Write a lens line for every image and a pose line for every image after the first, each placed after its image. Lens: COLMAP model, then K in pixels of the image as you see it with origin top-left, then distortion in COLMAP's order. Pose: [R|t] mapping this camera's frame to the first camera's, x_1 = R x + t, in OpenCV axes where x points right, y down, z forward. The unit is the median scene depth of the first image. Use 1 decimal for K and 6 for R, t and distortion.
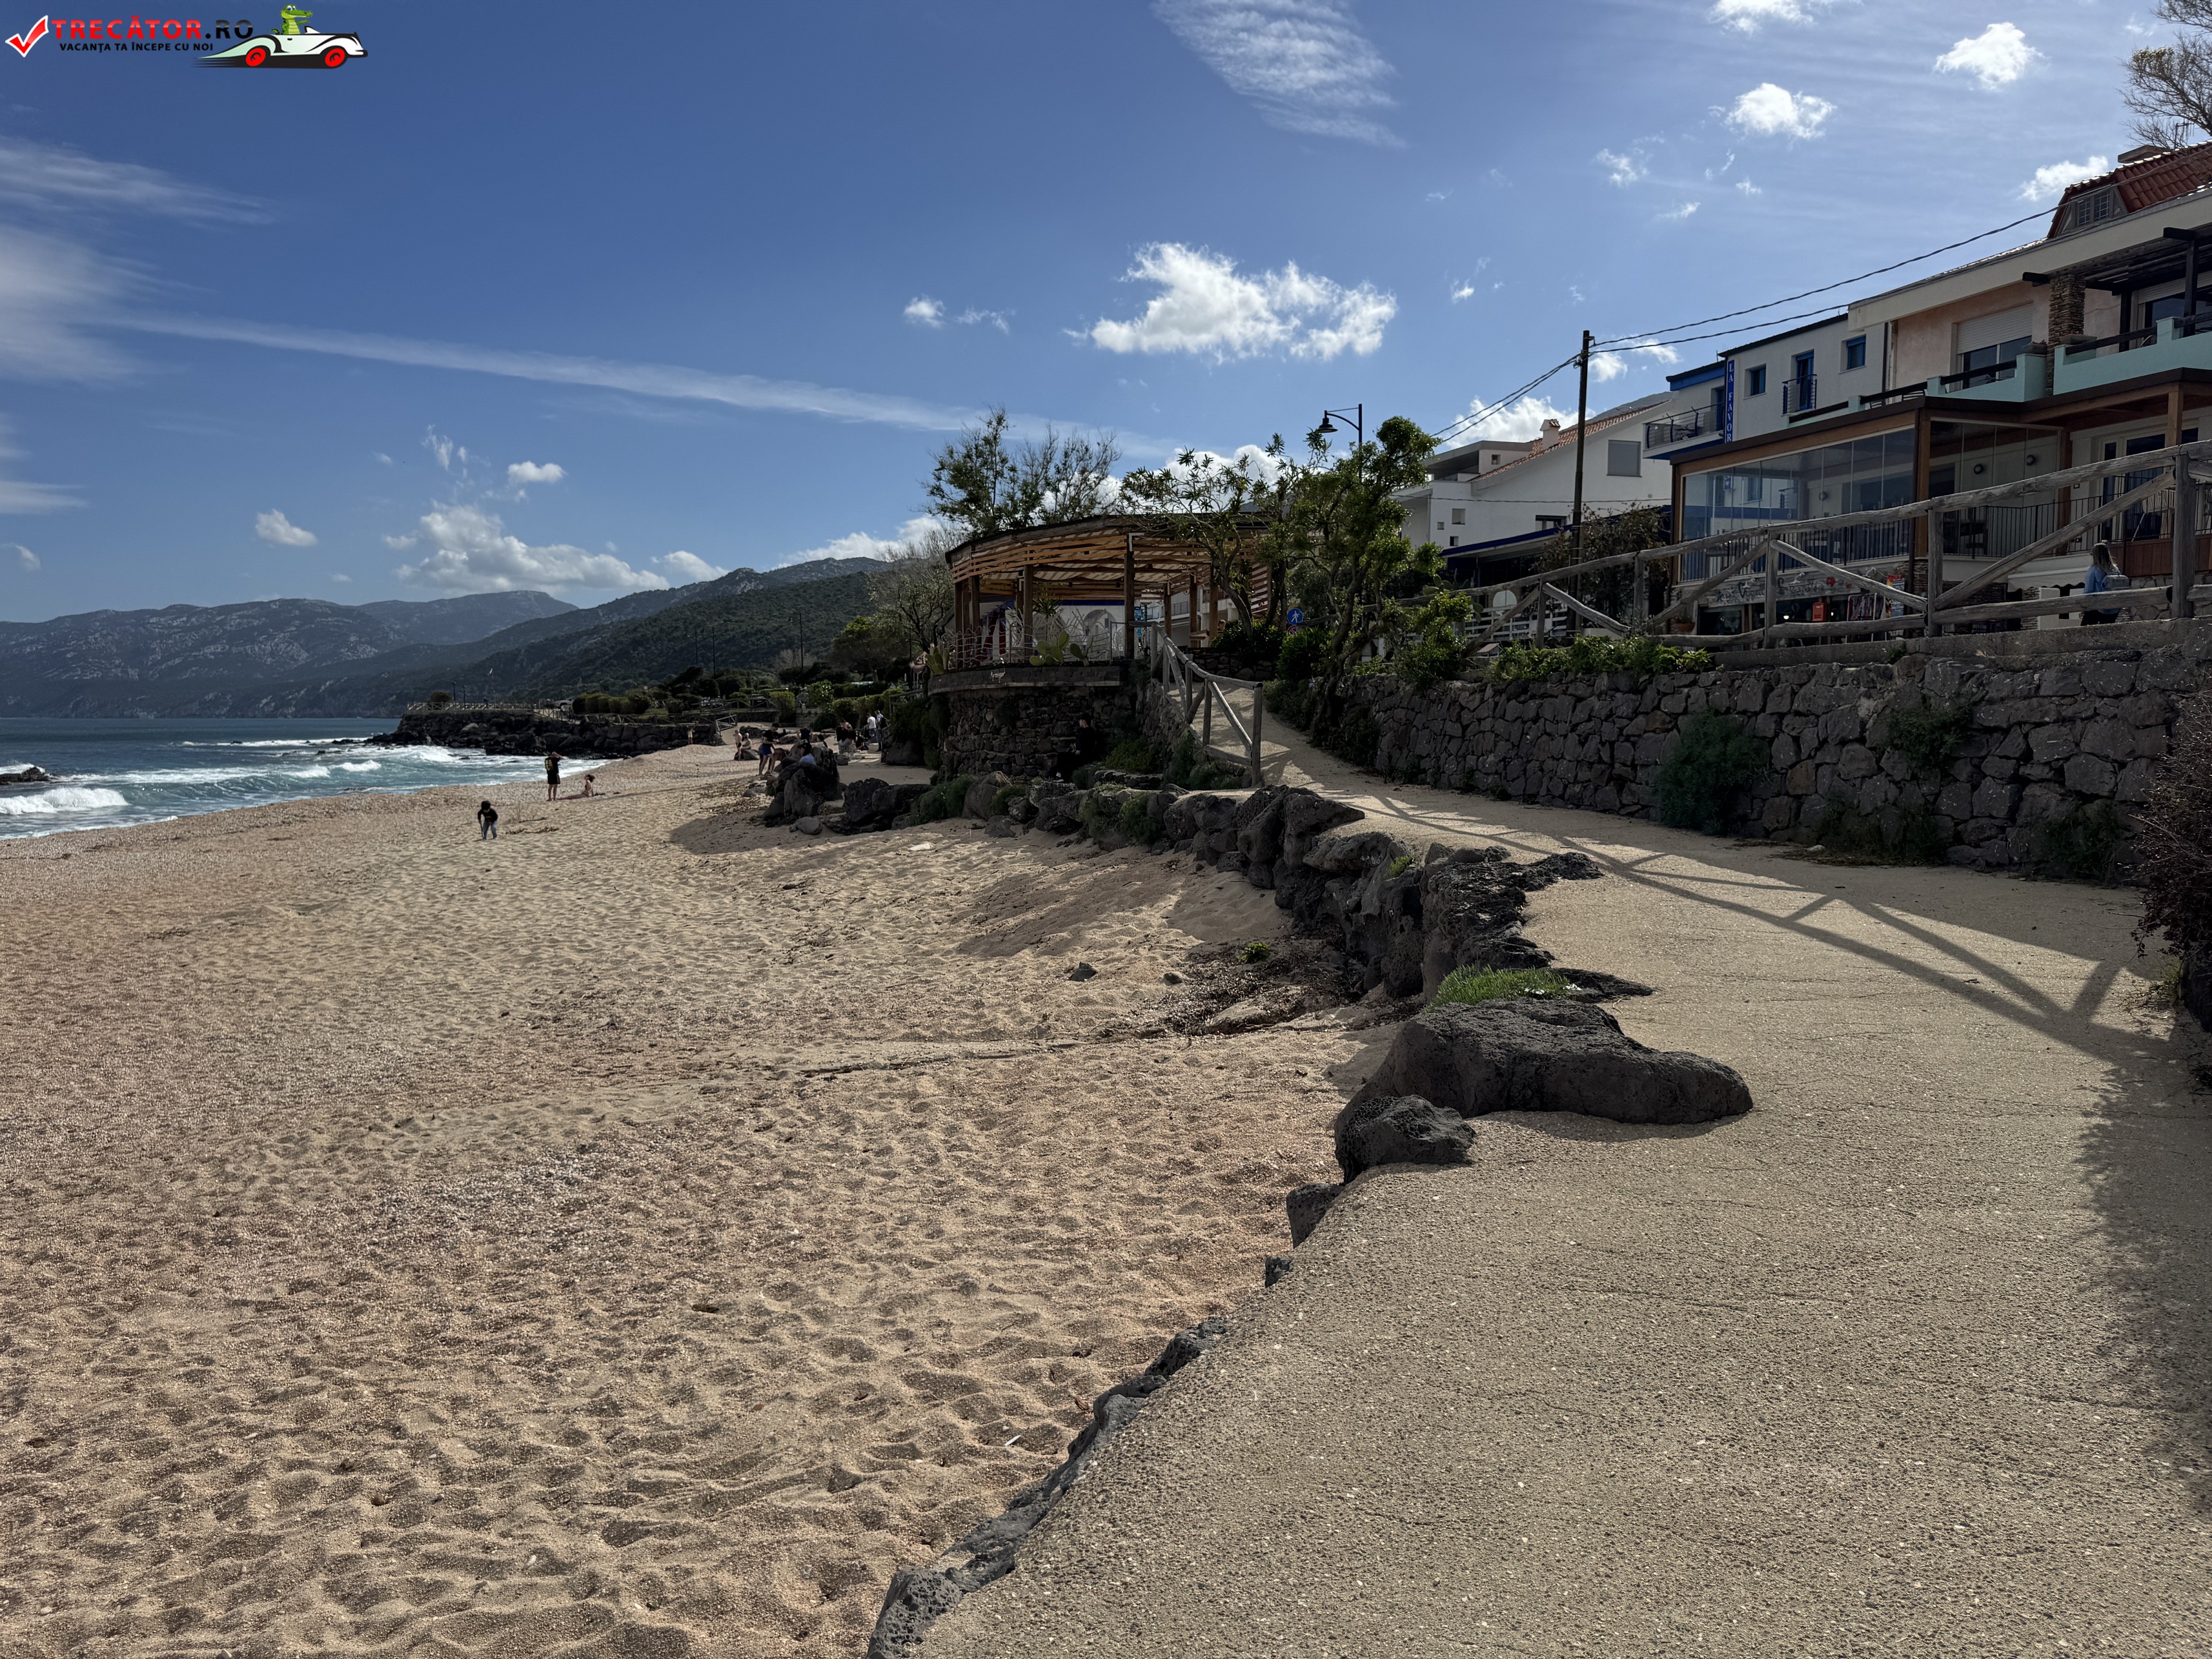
lens RADIAL K [[1554.7, 0, 1105.8], [0, 1554.7, 828.3], [0, 0, 1]] dist [0.052479, -0.068773]
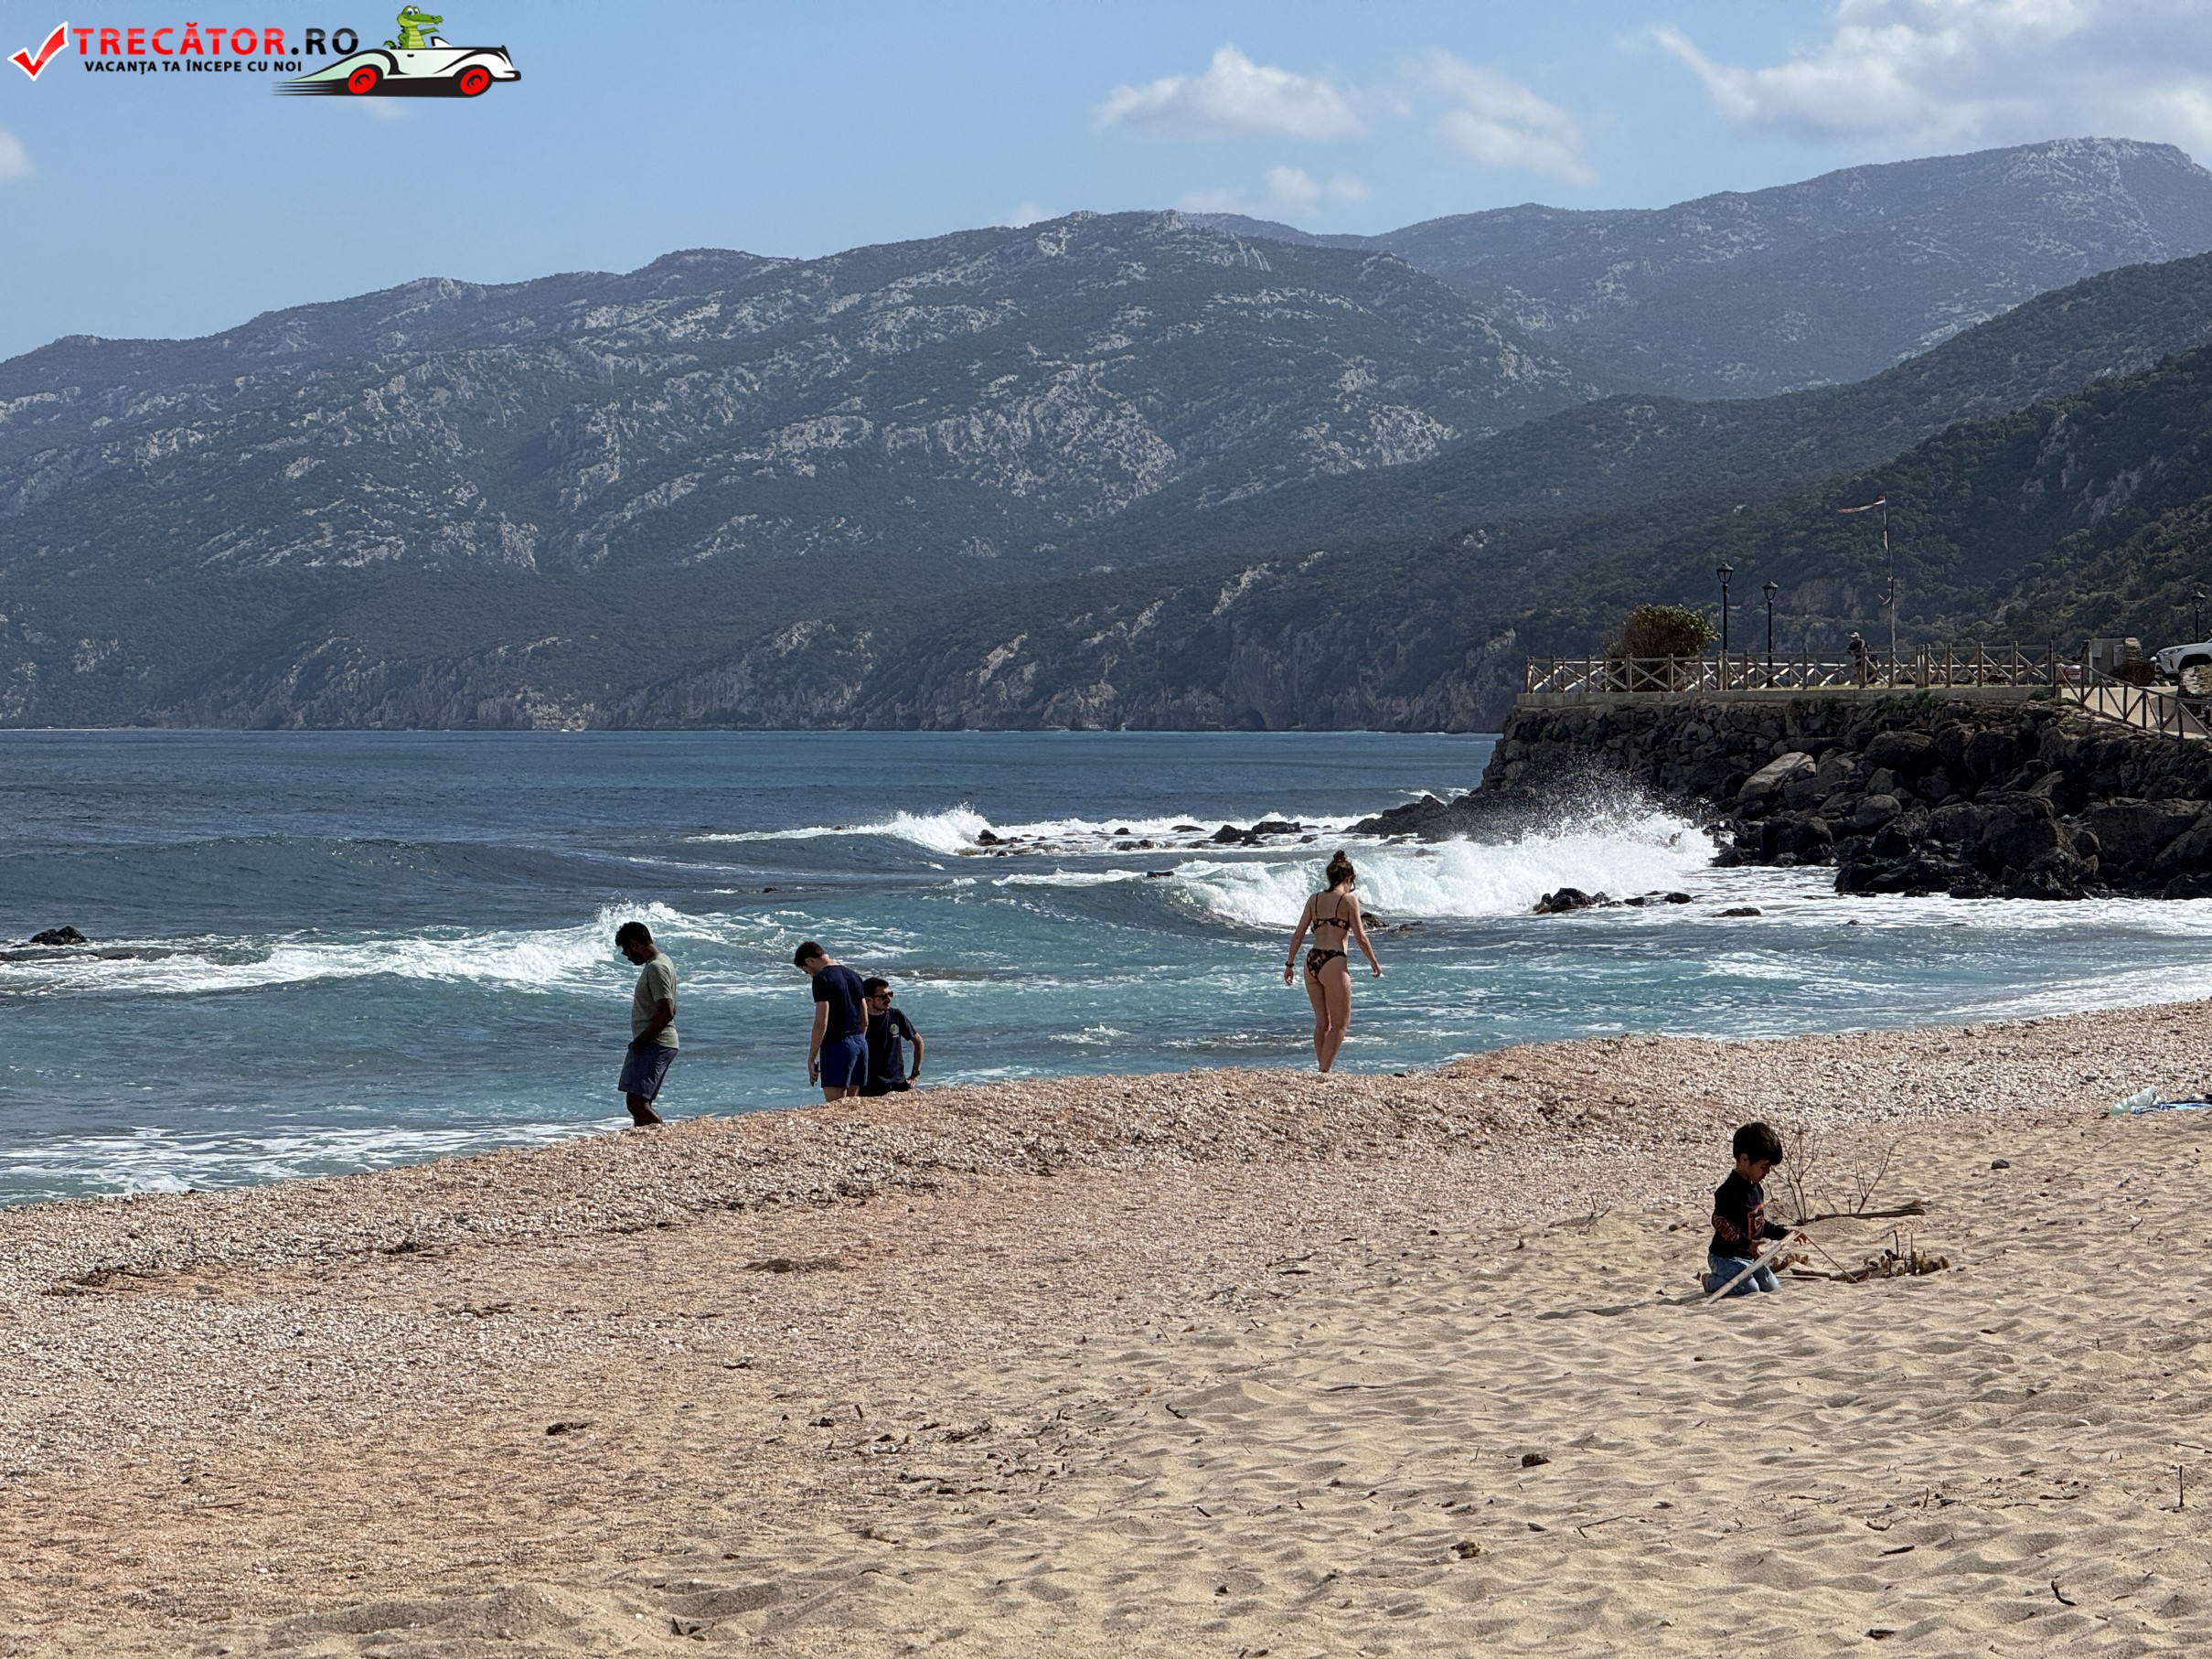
lens RADIAL K [[7735.3, 0, 1105.6], [0, 7735.3, 826.6], [0, 0, 1]] dist [0.099606, 0.000000]
pose [[0.888014, 0.008353, -0.459741, 0.016267], [-0.035255, 0.998129, -0.049962, -0.003346], [0.458463, 0.060575, 0.886647, 0.103655]]
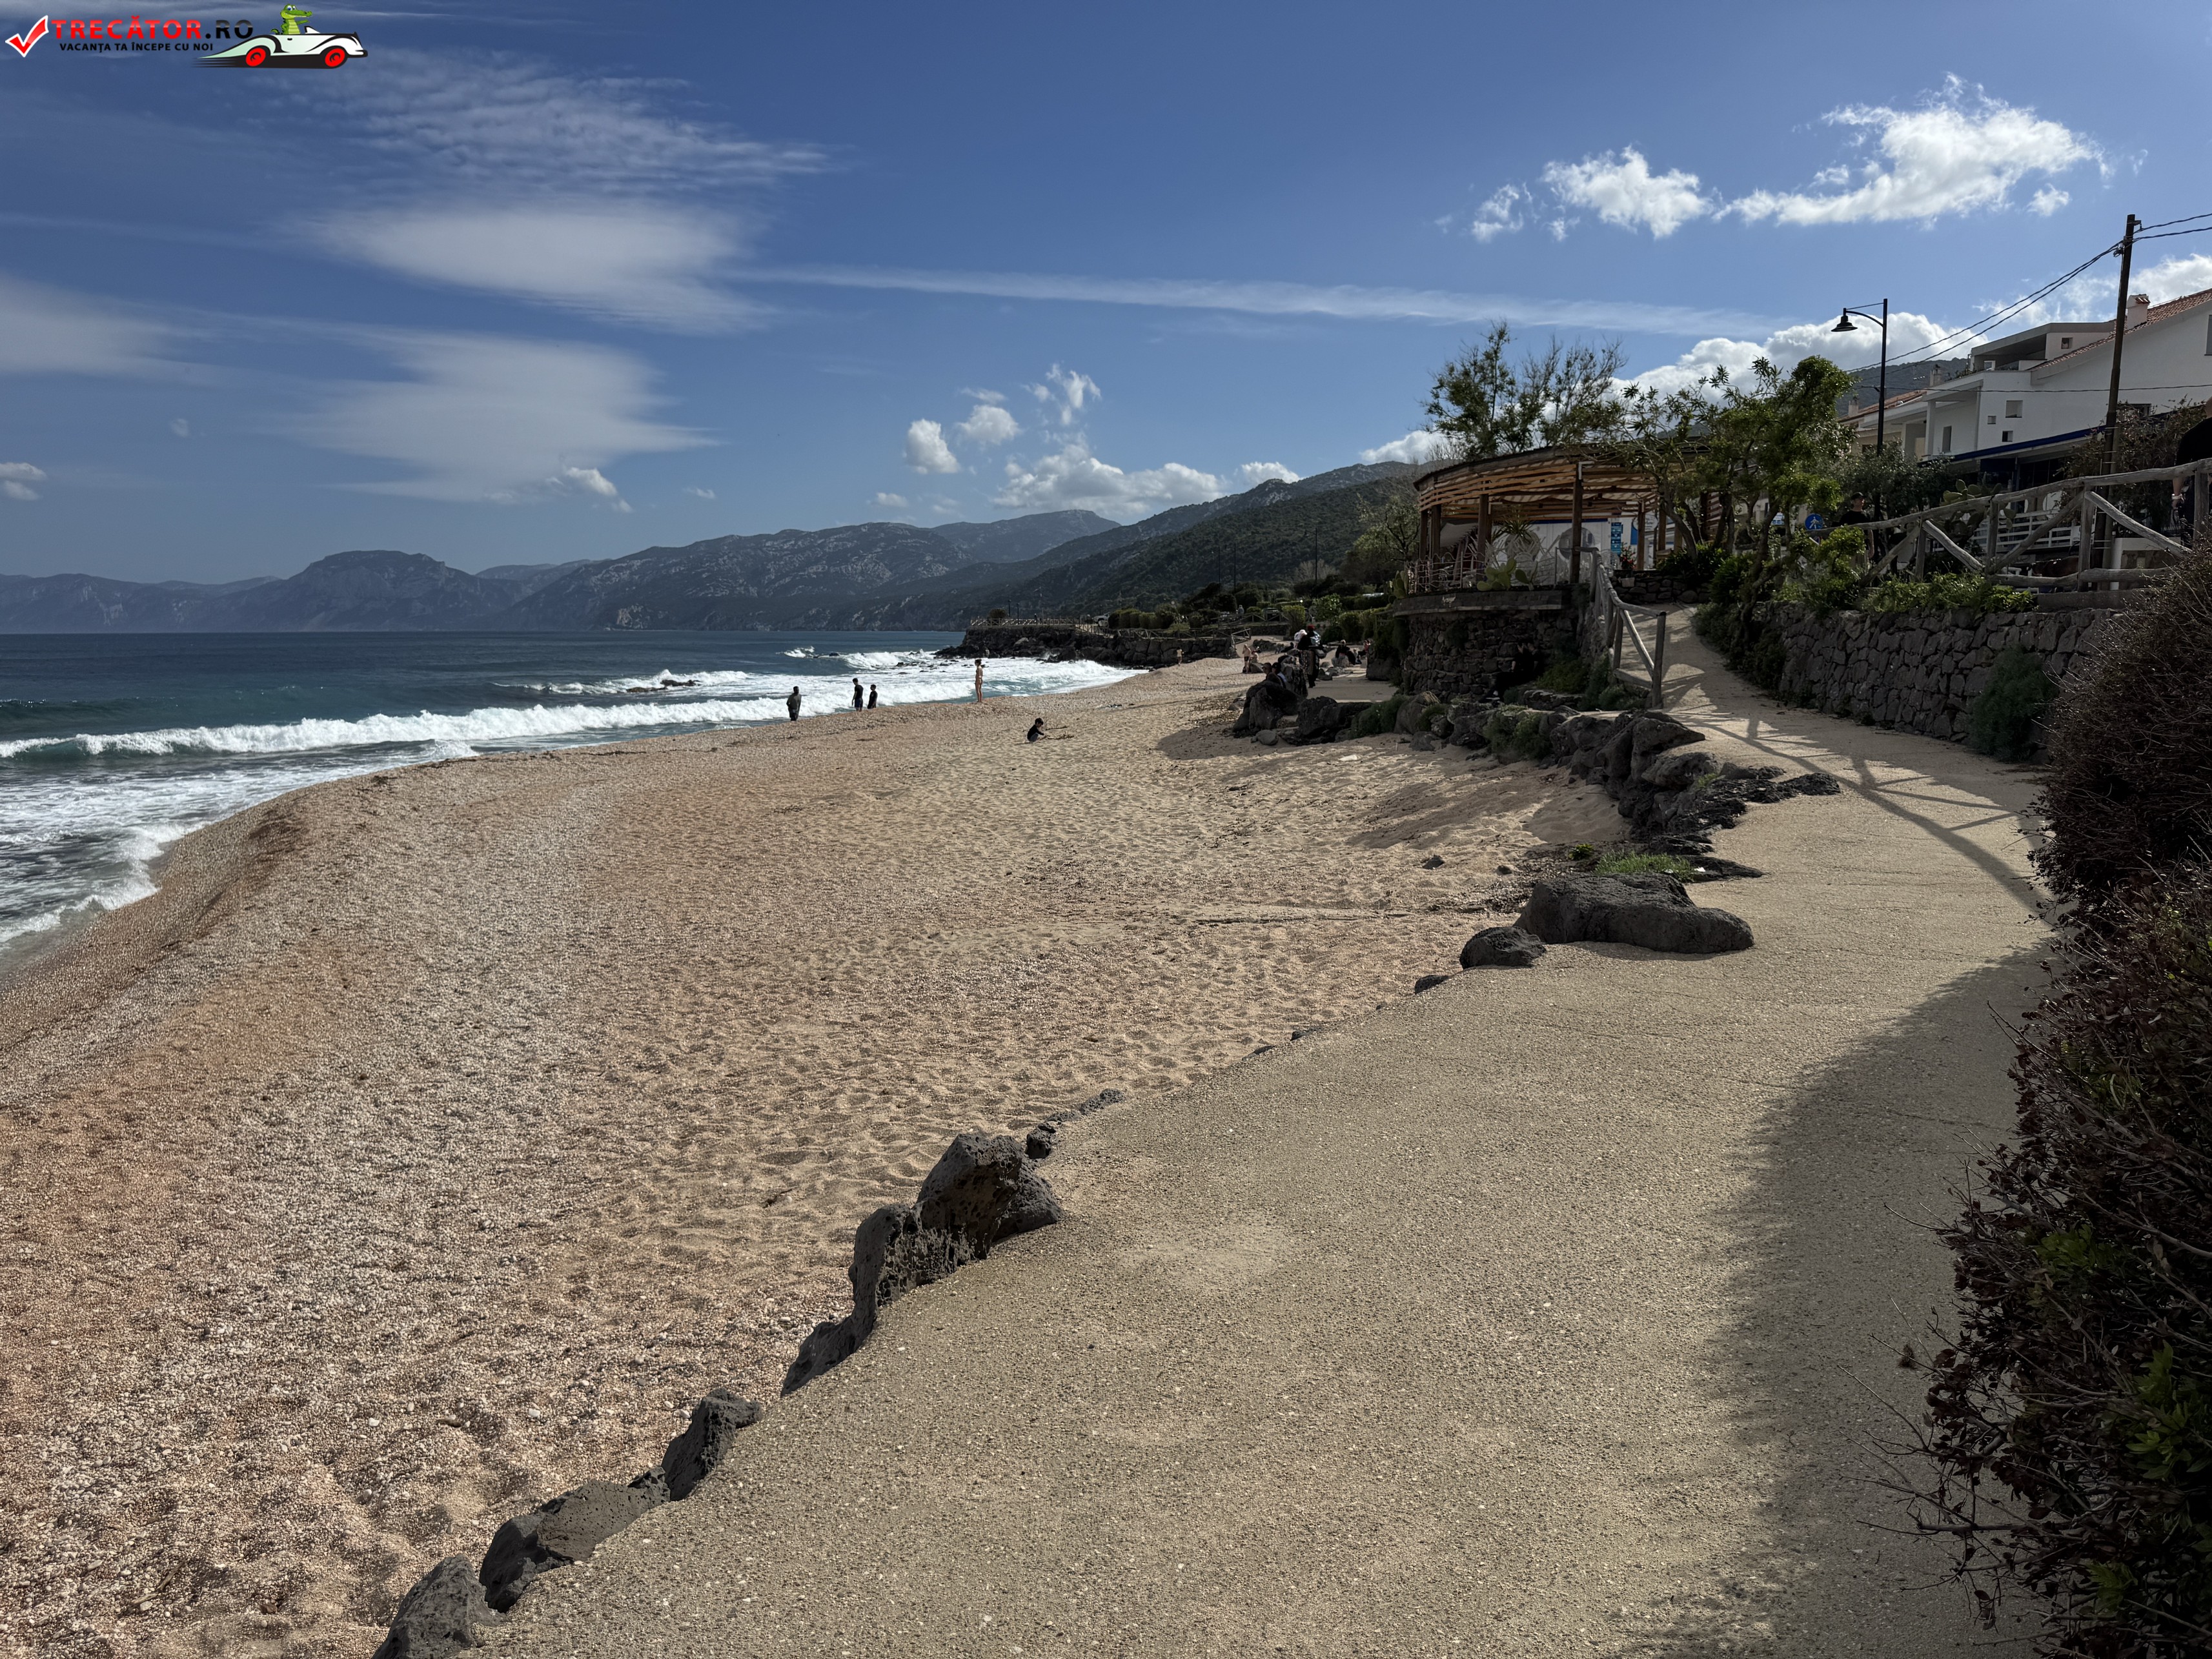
lens RADIAL K [[1554.7, 0, 1119.3], [0, 1554.7, 846.6], [0, 0, 1]] dist [0.052479, -0.068773]
pose [[0.948065, 0.040576, -0.315478, 0.089493], [-0.018657, 0.997216, 0.072191, -0.002595], [0.317529, -0.062556, 0.946183, -0.163292]]
